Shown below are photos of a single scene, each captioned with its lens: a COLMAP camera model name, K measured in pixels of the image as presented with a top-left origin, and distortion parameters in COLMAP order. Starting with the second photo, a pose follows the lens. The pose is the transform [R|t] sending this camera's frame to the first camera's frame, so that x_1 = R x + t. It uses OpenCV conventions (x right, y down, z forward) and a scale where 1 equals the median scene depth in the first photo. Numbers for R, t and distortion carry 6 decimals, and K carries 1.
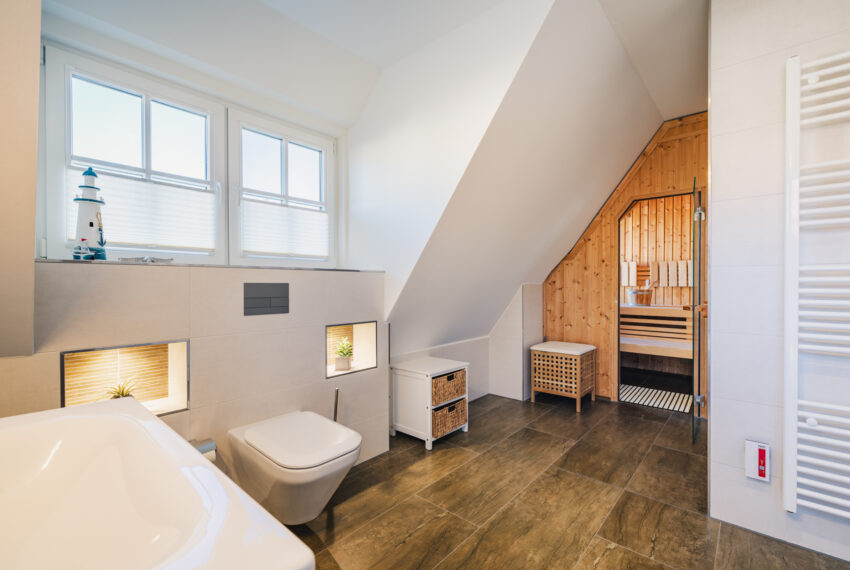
lens RADIAL K [[370.6, 0, 424.5], [0, 370.6, 286.8], [0, 0, 1]] dist [-0.002144, 0.000882]
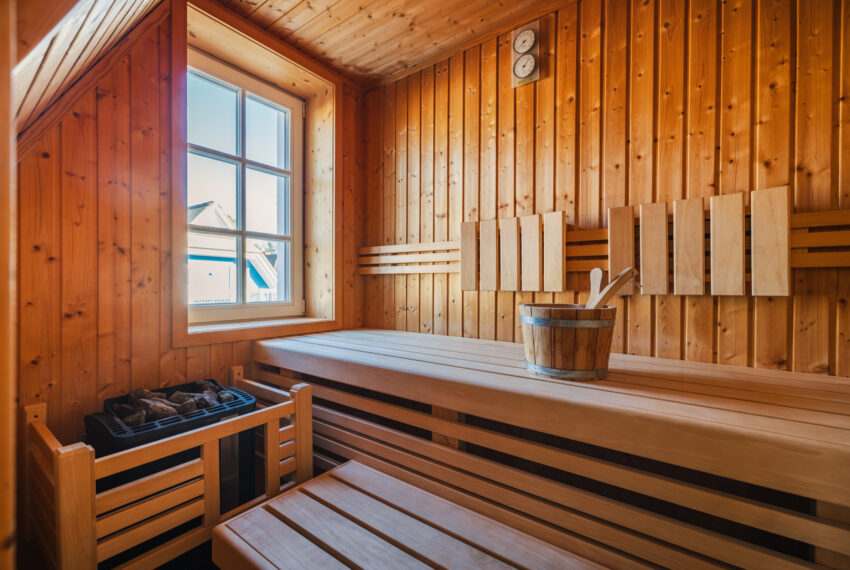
lens RADIAL K [[370.6, 0, 425.6], [0, 370.6, 288.4], [0, 0, 1]] dist [-0.002144, 0.000882]
pose [[0.996636, 0.000476, 0.081954, 0.448519], [-0.000534, 1.000000, 0.000688, -0.005376], [-0.081954, -0.000729, 0.996636, 0.730218]]
